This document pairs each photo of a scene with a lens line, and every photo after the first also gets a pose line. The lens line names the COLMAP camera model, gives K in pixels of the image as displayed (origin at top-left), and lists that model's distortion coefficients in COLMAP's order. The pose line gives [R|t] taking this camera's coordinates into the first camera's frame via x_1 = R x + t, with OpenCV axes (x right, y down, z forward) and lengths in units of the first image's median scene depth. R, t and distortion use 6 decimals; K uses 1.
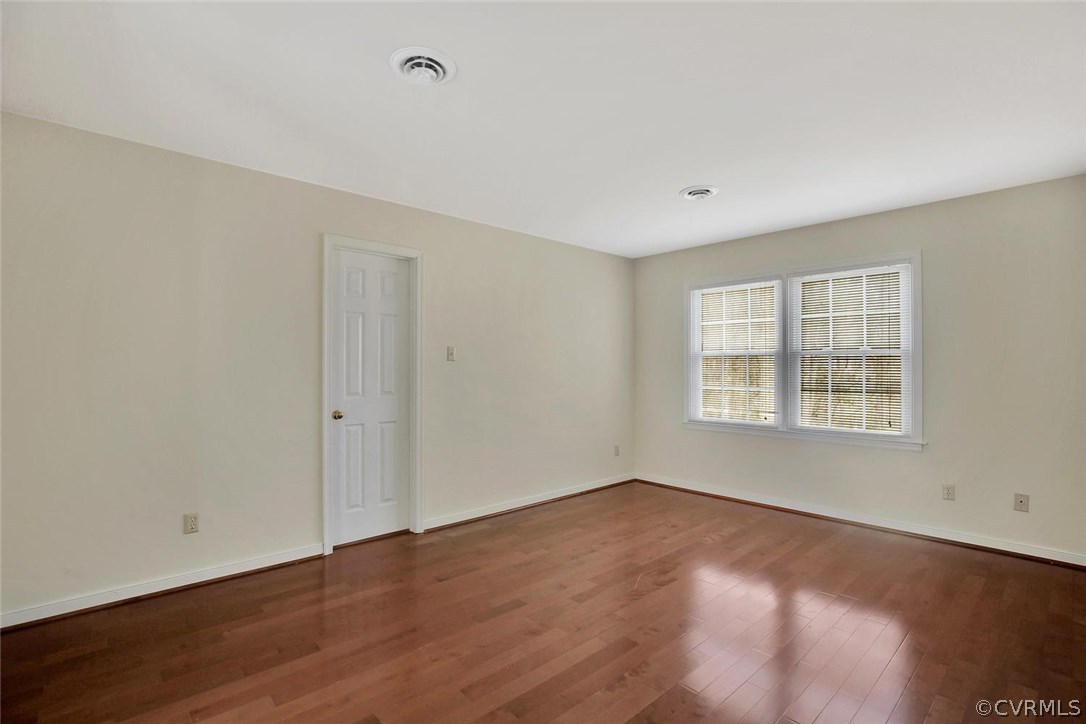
lens RADIAL K [[494.9, 0, 546.8], [0, 494.9, 364.5], [0, 0, 1]] dist [-0.028459, 0.000991]
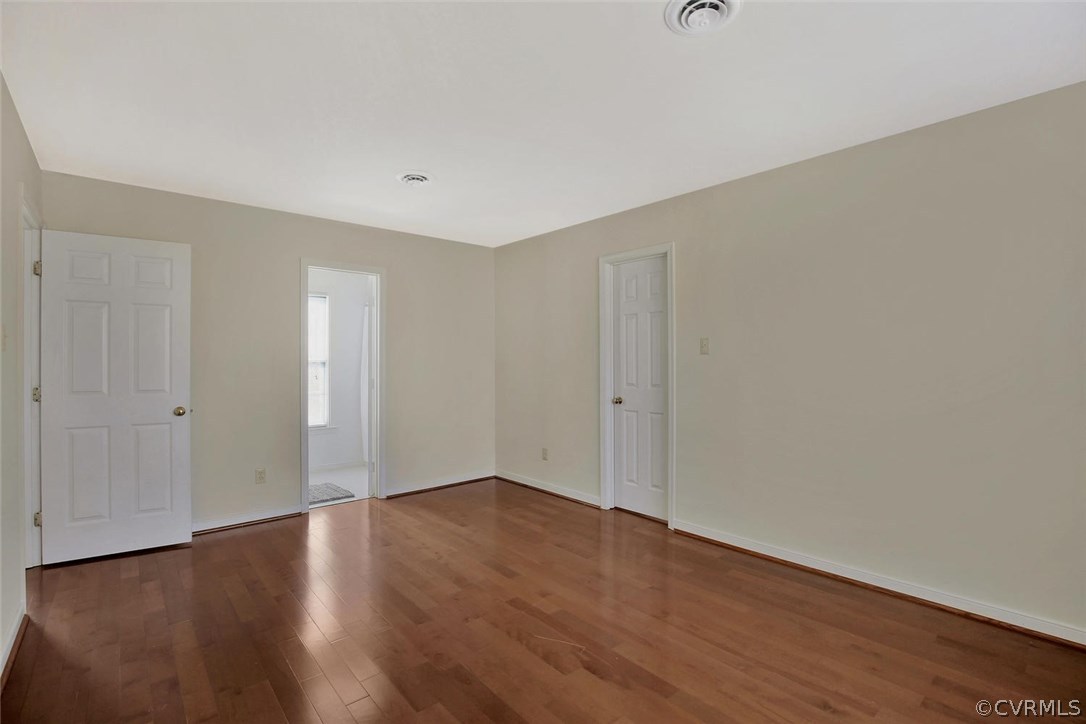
lens RADIAL K [[494.9, 0, 546.8], [0, 494.9, 364.5], [0, 0, 1]] dist [-0.028459, 0.000991]
pose [[-0.014567, 0.006127, -0.999875, 0.783633], [0.009324, 0.999939, 0.005992, 0.004105], [0.999850, -0.009235, -0.014623, 0.824510]]
